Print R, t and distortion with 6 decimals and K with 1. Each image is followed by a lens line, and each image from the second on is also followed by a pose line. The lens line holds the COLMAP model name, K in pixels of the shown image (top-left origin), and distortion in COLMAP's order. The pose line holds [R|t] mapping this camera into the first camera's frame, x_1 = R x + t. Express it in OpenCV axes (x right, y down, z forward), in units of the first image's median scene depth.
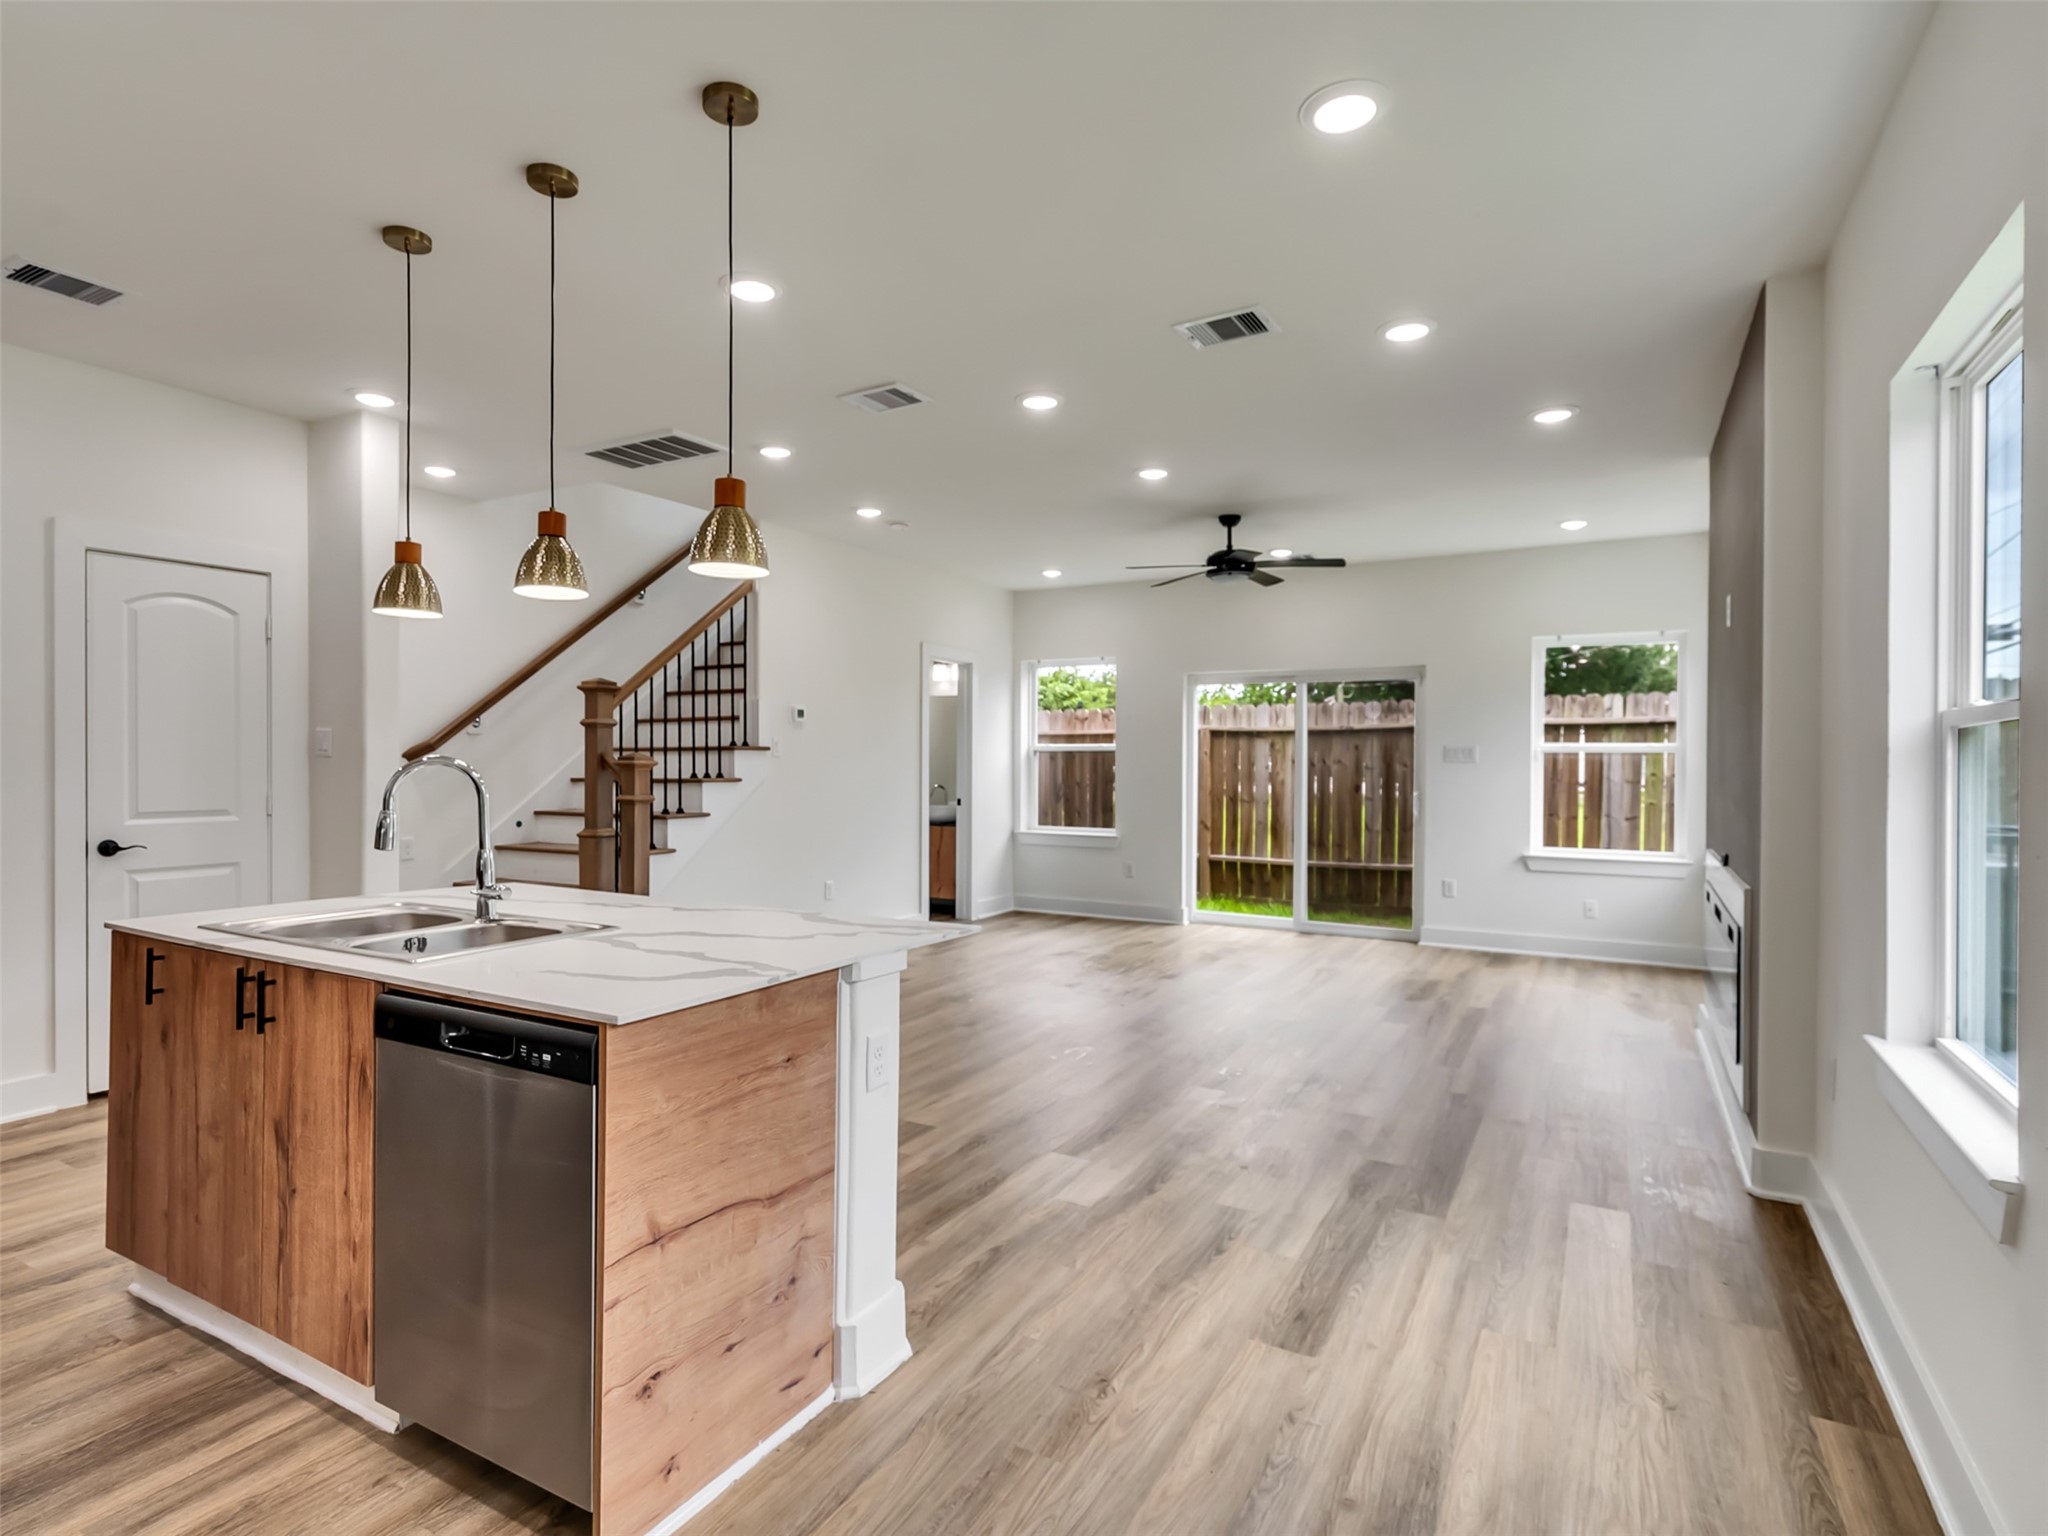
lens RADIAL K [[1060.4, 0, 1001.9], [0, 1060.4, 768.1], [0, 0, 1]] dist [-0.005396, 0.005120]
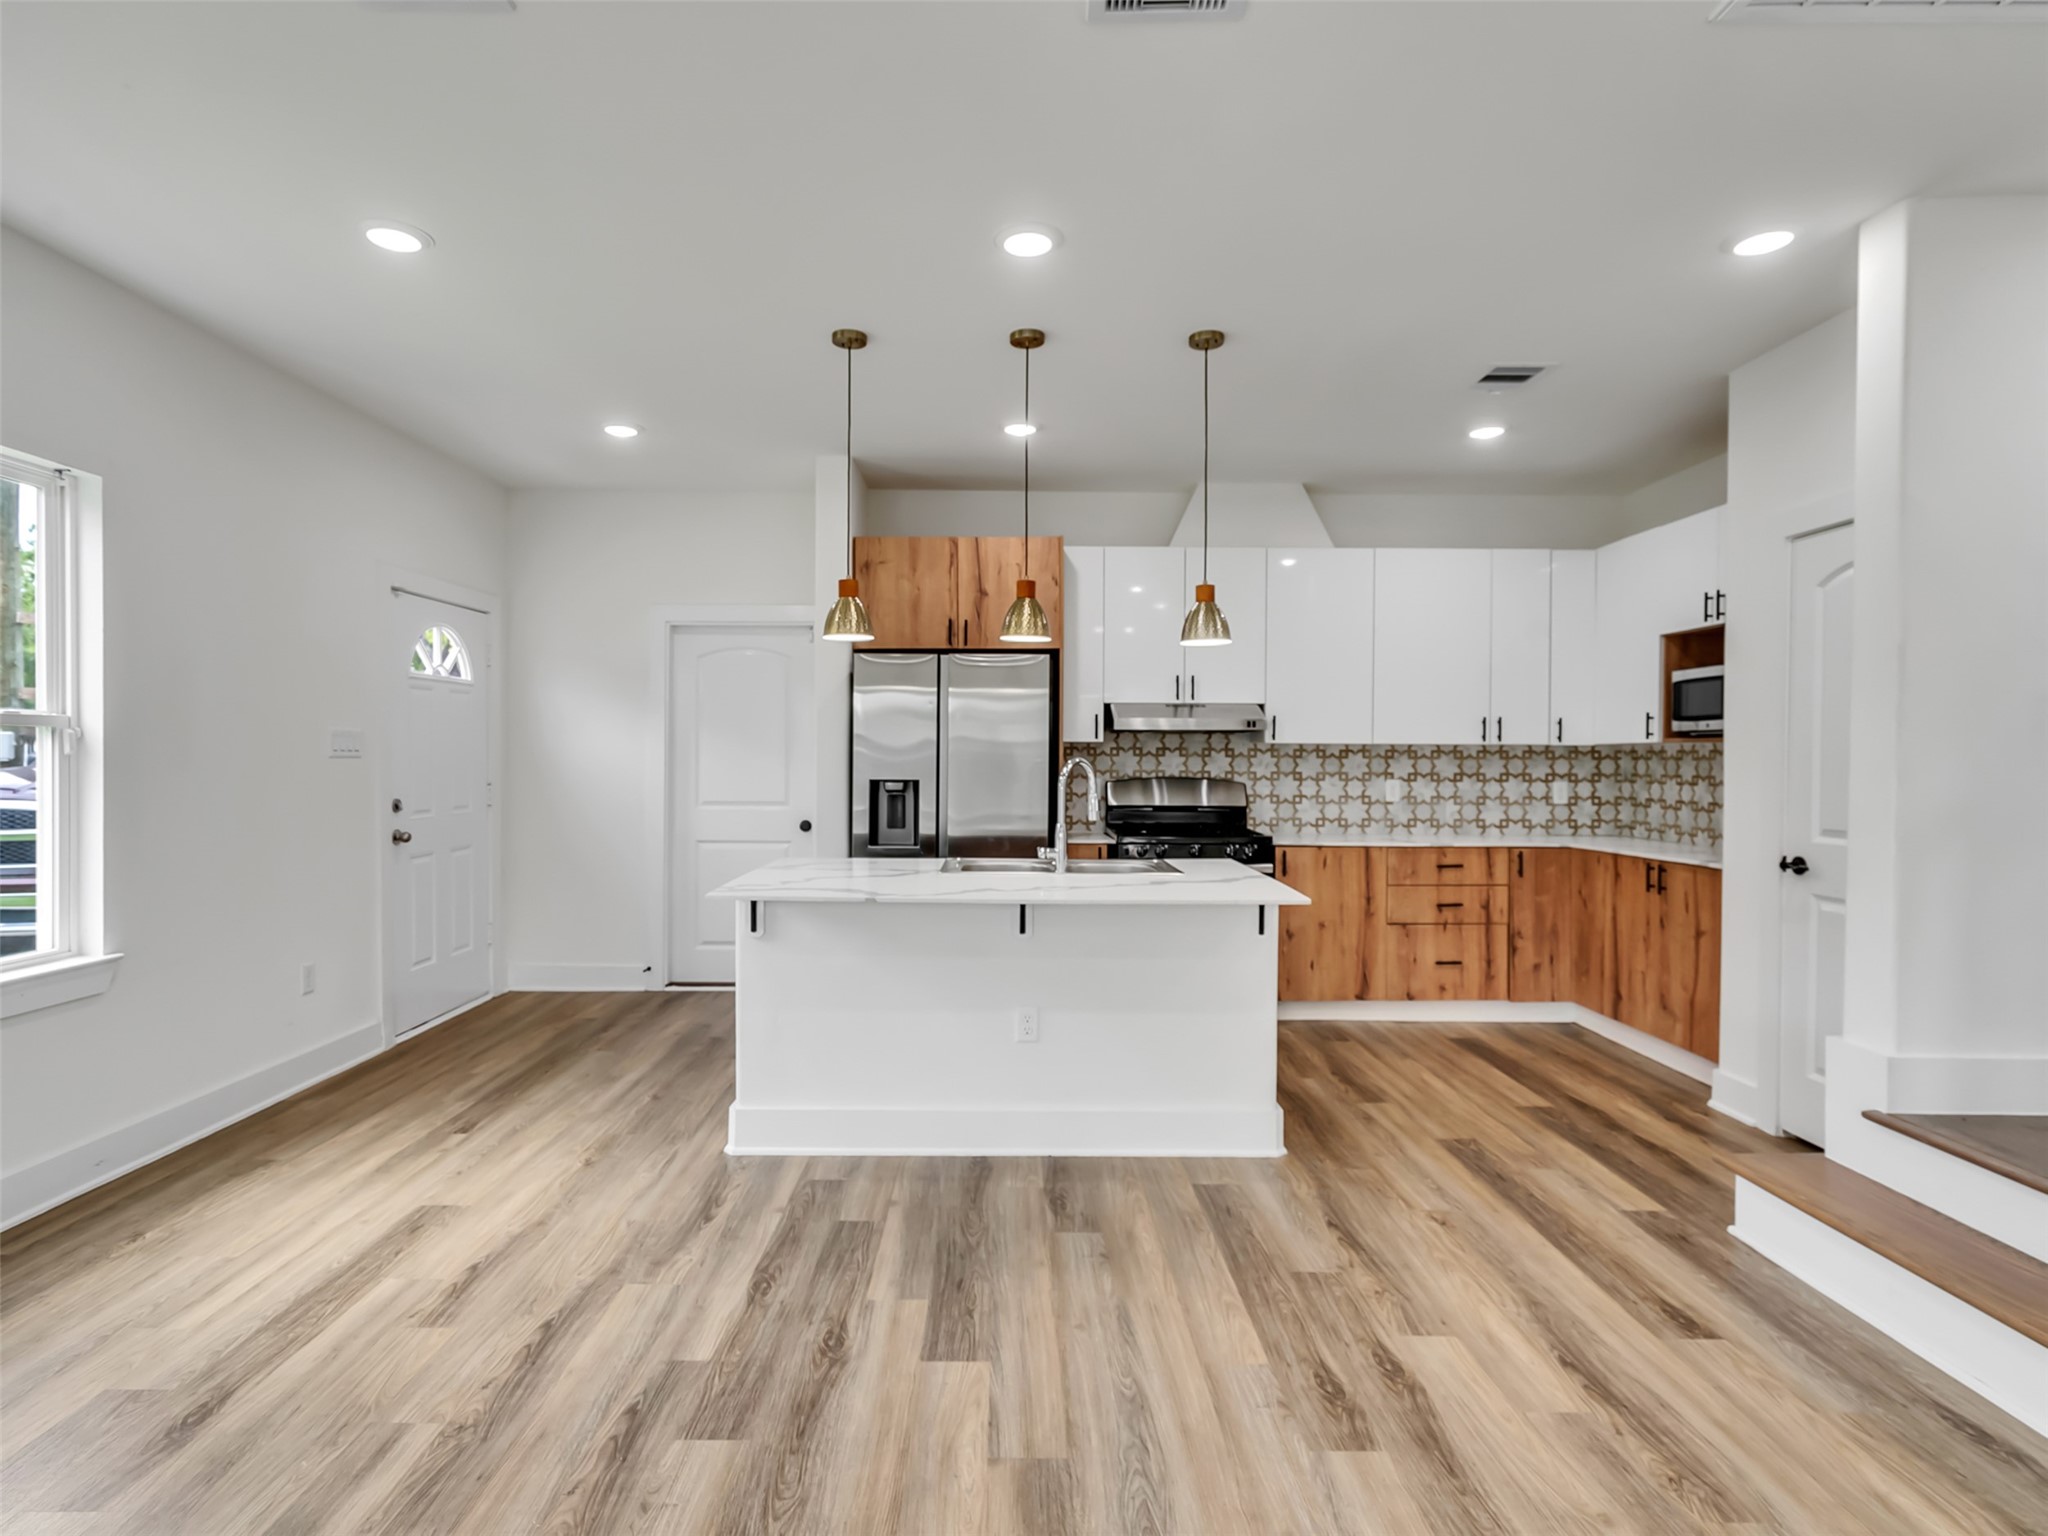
lens RADIAL K [[1060.4, 0, 1001.9], [0, 1060.4, 768.1], [0, 0, 1]] dist [-0.005396, 0.005120]
pose [[-0.865889, -0.004181, -0.500219, 0.130695], [-0.013289, 0.999804, 0.014648, -0.007852], [0.500060, 0.019331, -0.865775, 0.987132]]
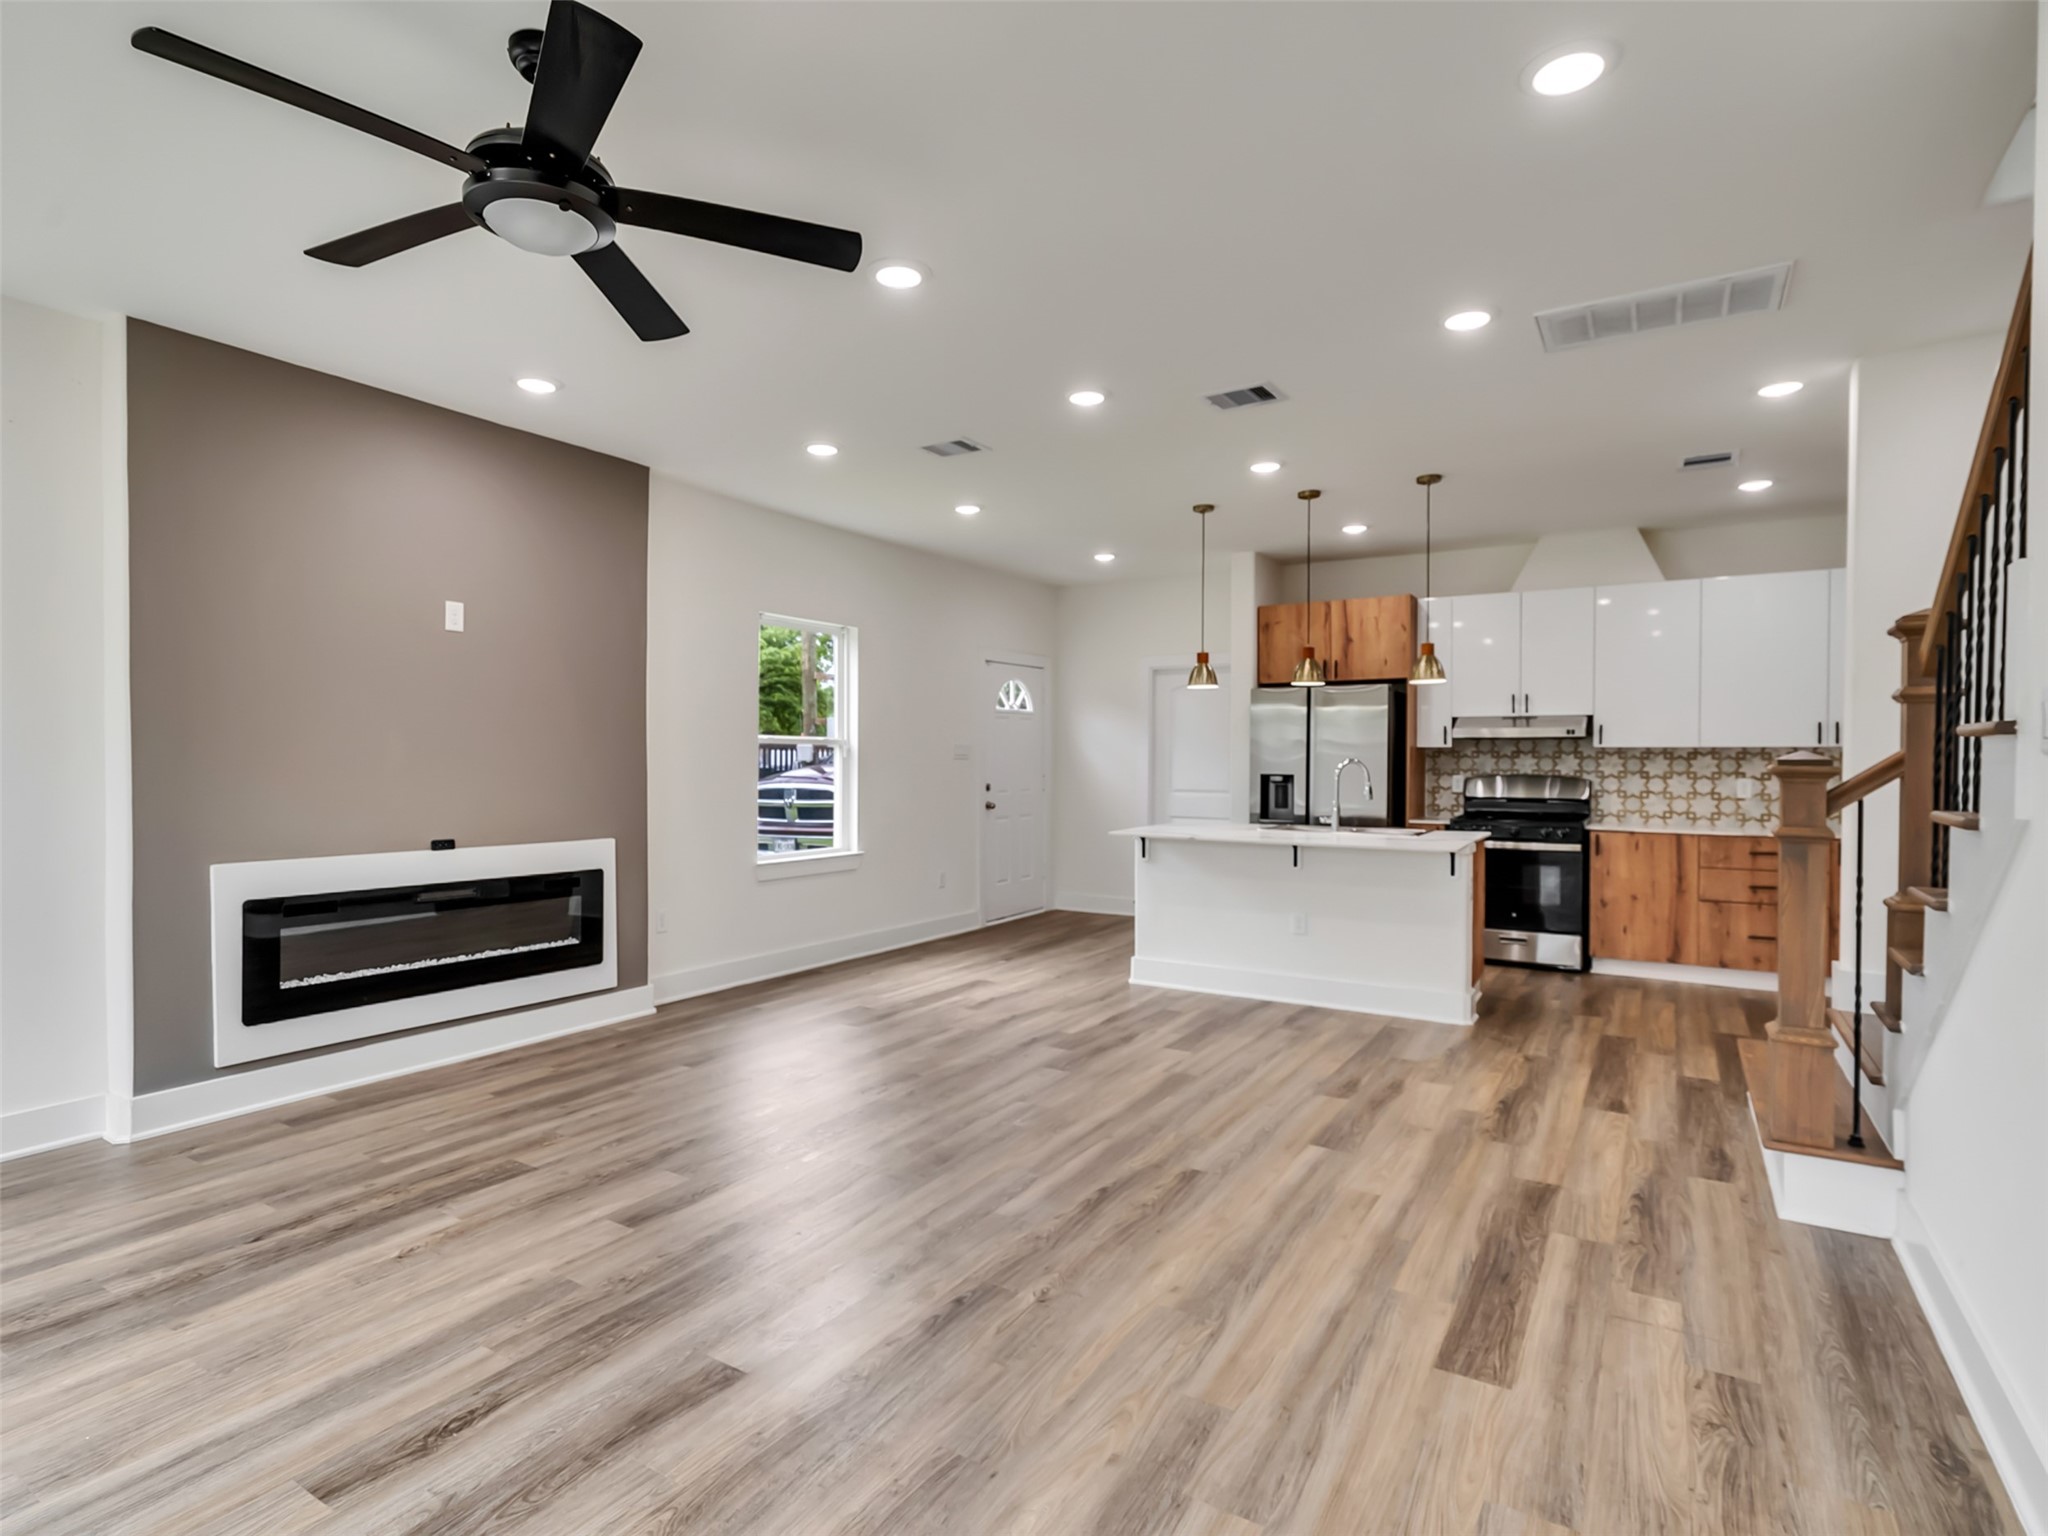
lens RADIAL K [[1060.4, 0, 1001.9], [0, 1060.4, 768.1], [0, 0, 1]] dist [-0.005396, 0.005120]
pose [[-0.999240, -0.009536, 0.037784, 0.054160], [-0.008889, 0.999812, 0.017240, -0.010667], [-0.037942, 0.016891, -0.999137, 1.452478]]
